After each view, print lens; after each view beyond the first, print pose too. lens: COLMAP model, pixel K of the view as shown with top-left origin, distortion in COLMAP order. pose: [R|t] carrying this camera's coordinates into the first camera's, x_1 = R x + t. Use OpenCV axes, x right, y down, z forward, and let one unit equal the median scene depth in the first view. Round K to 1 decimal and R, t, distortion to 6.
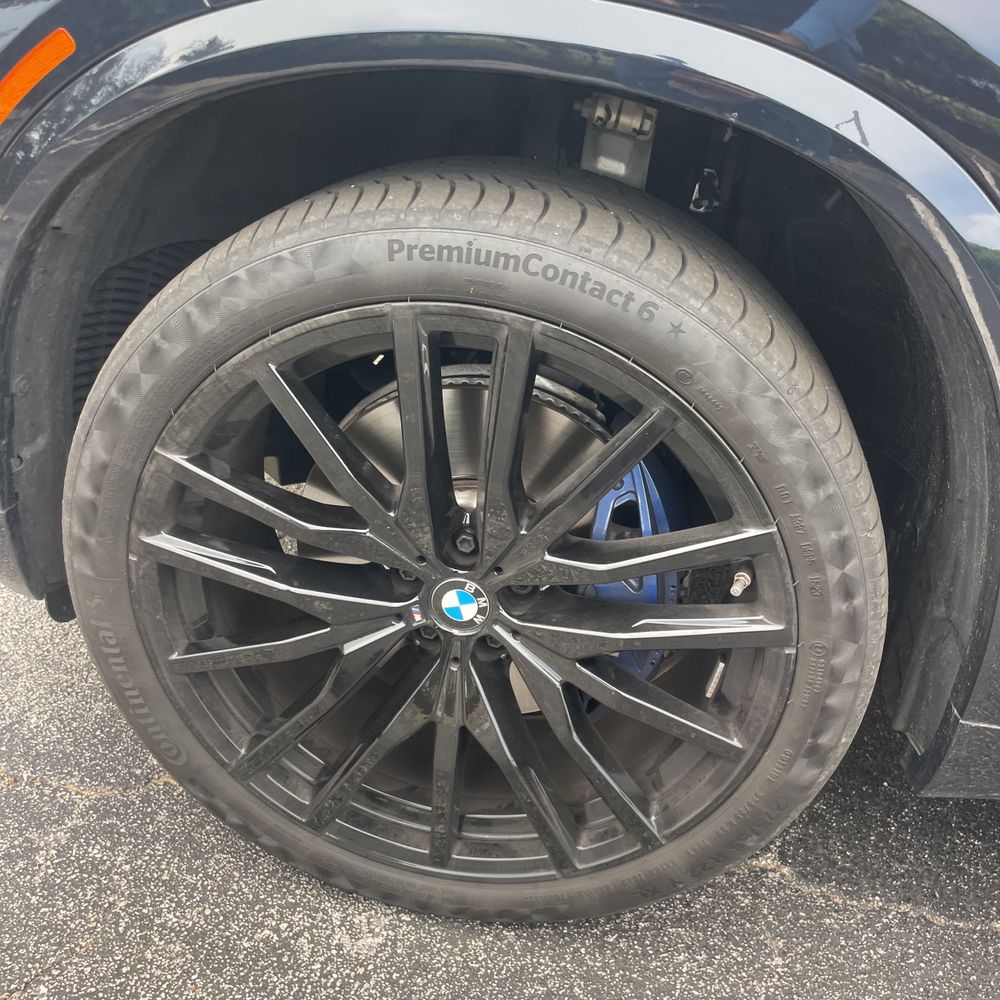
lens RADIAL K [[1010.0, 0, 536.3], [0, 1010.0, 495.1], [0, 0, 1]] dist [0.039795, -0.021990]
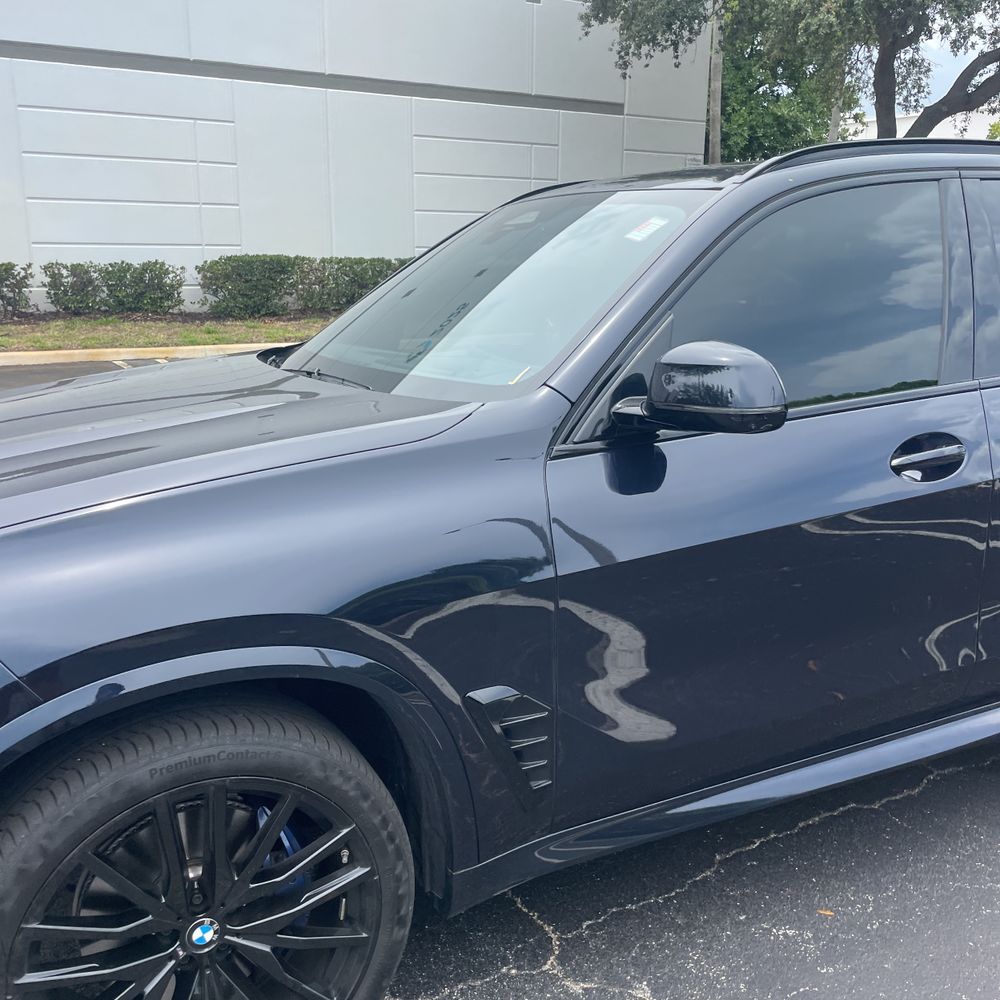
lens RADIAL K [[1001.4, 0, 499.4], [0, 1001.4, 487.6], [0, 0, 1]] dist [0.064230, -0.089563]
pose [[0.806211, -0.231150, 0.544604, -0.480314], [0.347595, 0.929952, -0.119860, -0.249552], [-0.478749, 0.285934, 0.830085, -1.055157]]
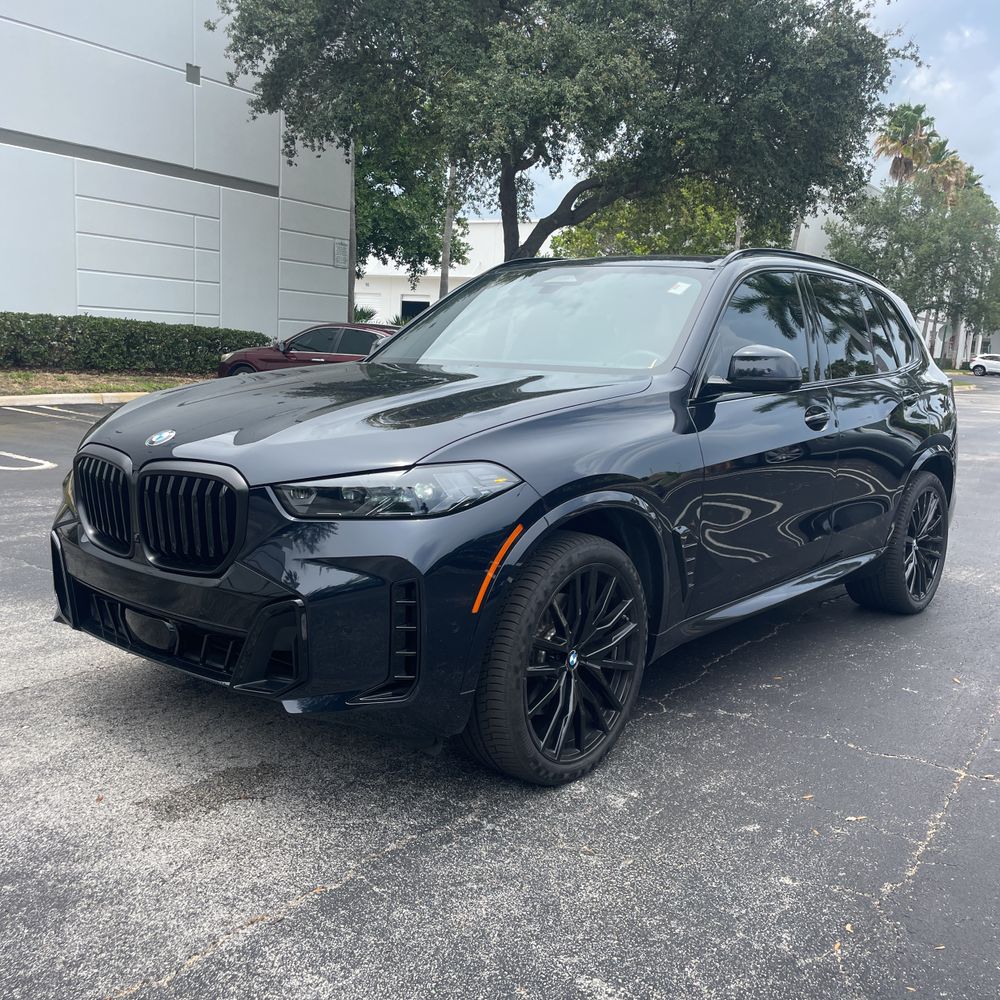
lens RADIAL K [[993.5, 0, 514.6], [0, 993.5, 503.9], [0, 0, 1]] dist [0.075292, -0.090387]
pose [[0.499691, -0.213579, 0.839460, -2.925557], [0.411179, 0.911464, -0.012857, -0.406972], [-0.762391, 0.351593, 0.543270, -0.815612]]
